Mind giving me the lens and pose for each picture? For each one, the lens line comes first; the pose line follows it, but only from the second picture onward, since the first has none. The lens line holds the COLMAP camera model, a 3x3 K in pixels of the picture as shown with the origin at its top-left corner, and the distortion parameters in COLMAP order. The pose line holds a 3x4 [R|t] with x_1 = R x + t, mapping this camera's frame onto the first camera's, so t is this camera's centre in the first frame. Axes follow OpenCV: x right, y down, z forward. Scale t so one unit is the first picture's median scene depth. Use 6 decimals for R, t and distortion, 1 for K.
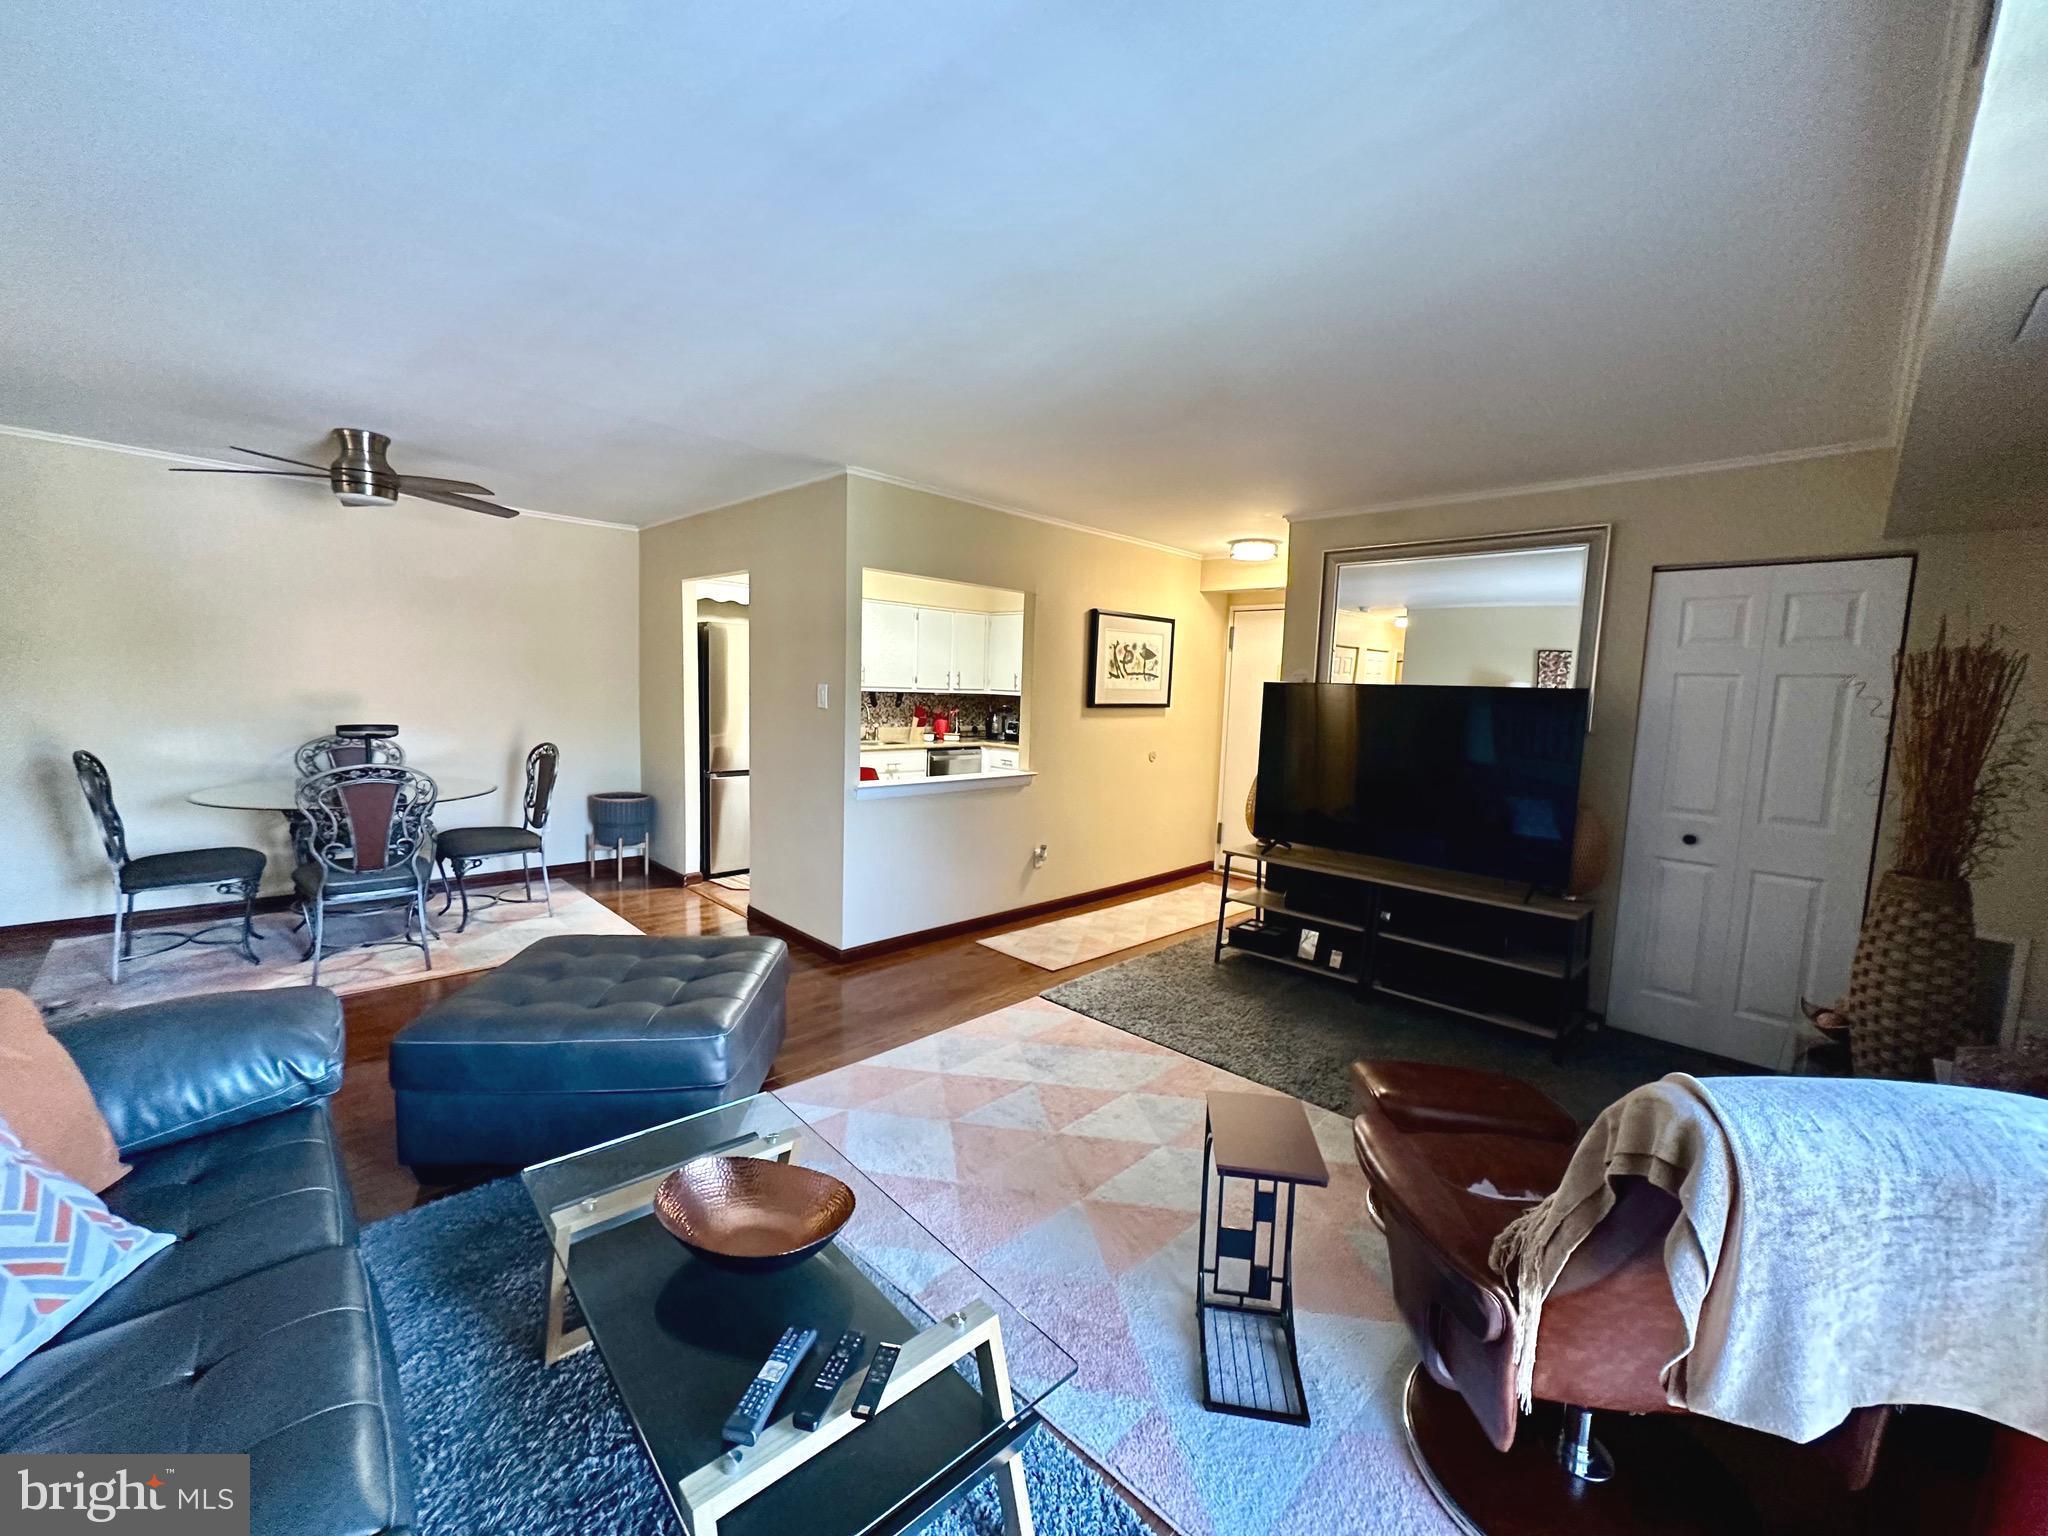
lens RADIAL K [[811.2, 0, 1024.0], [0, 811.2, 768.0], [0, 0, 1]] dist [-0.004637, 0.000976]
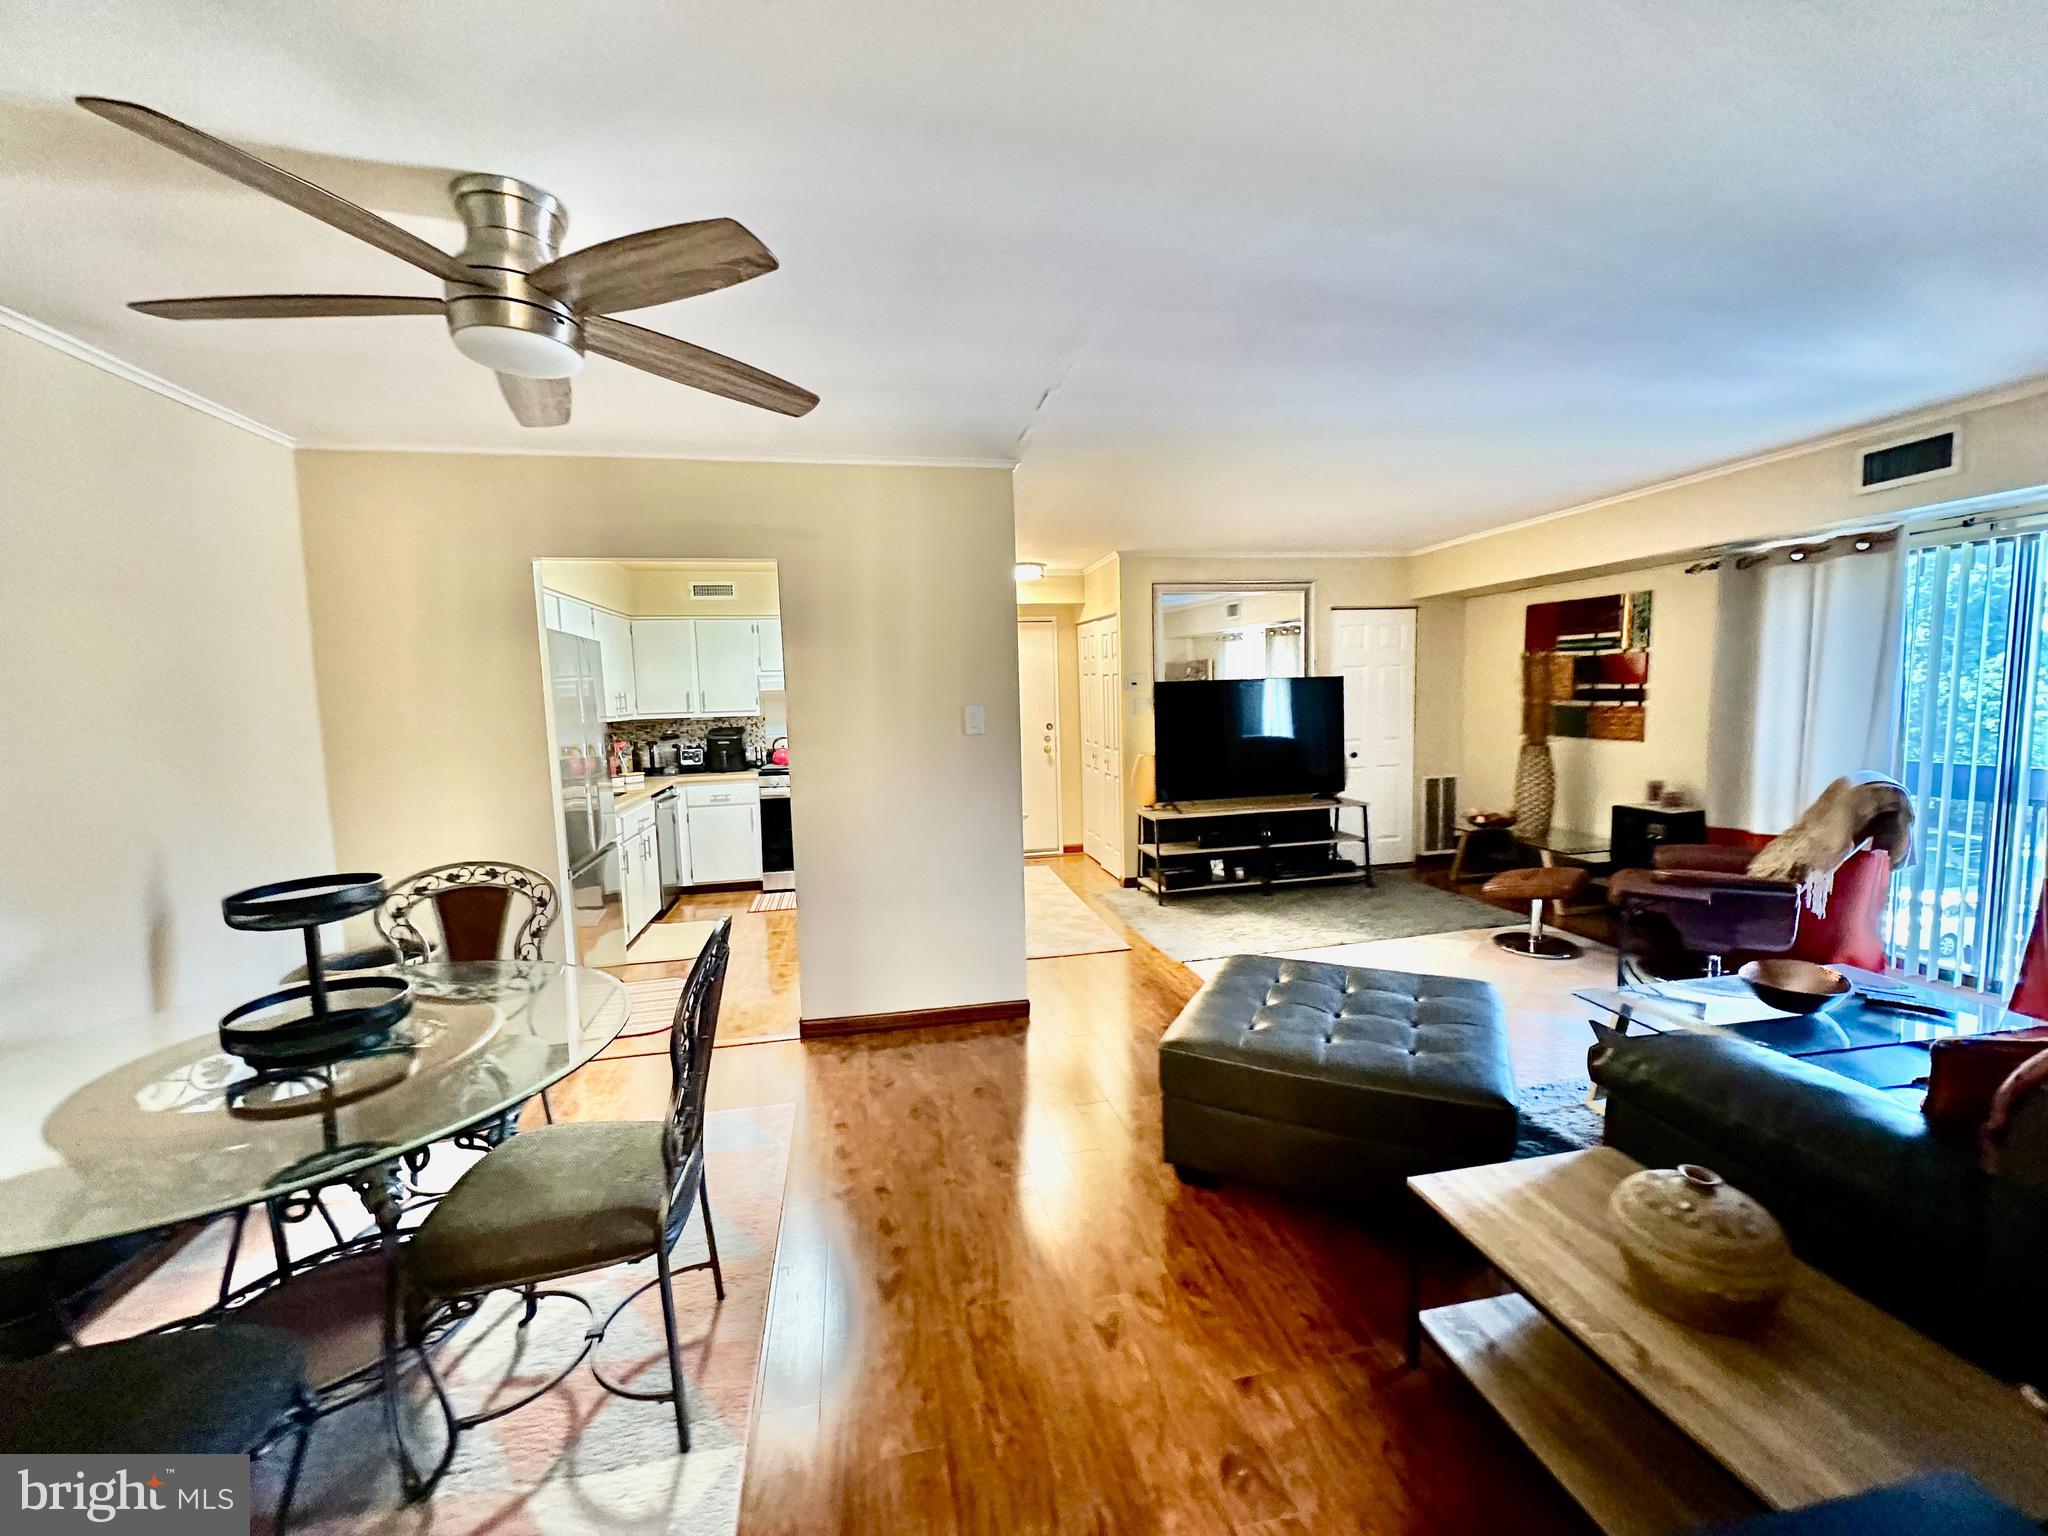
lens RADIAL K [[811.2, 0, 1024.0], [0, 811.2, 768.0], [0, 0, 1]] dist [-0.004637, 0.000976]
pose [[0.539673, -0.129515, 0.831853, -0.956524], [0.129866, 0.989076, 0.069742, -0.092687], [-0.831798, 0.070392, 0.550597, 0.503536]]
